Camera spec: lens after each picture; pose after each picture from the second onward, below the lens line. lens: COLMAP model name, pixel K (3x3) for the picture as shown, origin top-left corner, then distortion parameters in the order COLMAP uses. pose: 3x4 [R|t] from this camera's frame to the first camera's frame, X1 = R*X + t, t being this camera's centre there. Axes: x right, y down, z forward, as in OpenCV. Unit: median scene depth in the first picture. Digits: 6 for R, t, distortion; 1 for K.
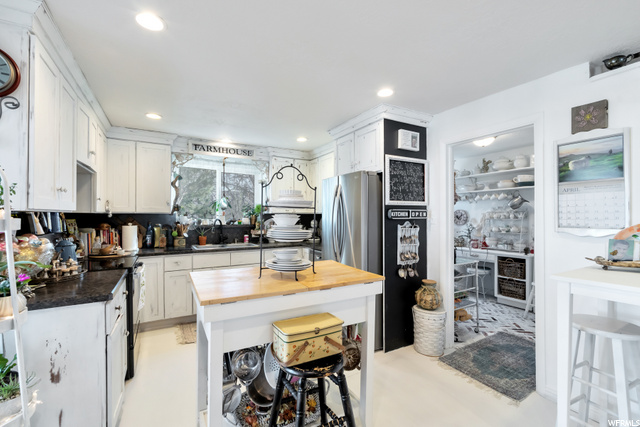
lens RADIAL K [[281.7, 0, 320.0], [0, 281.7, 213.5], [0, 0, 1]] dist [0.014634, -0.000128]
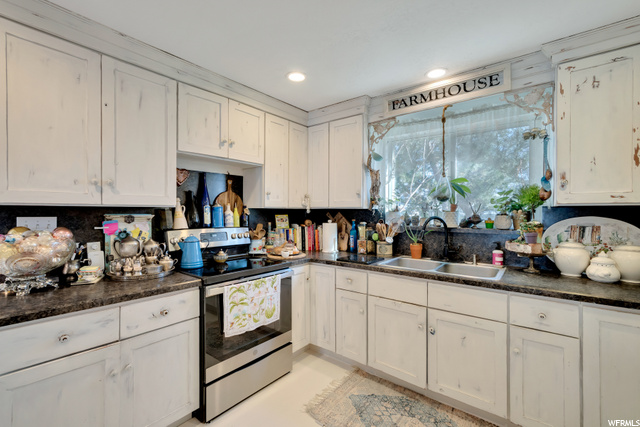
lens RADIAL K [[281.7, 0, 320.0], [0, 281.7, 213.5], [0, 0, 1]] dist [0.014634, -0.000128]
pose [[0.373702, 0.002831, -0.927545, 0.097017], [0.005890, 0.999968, 0.005425, 0.007985], [0.927530, -0.007491, 0.373673, 0.610352]]
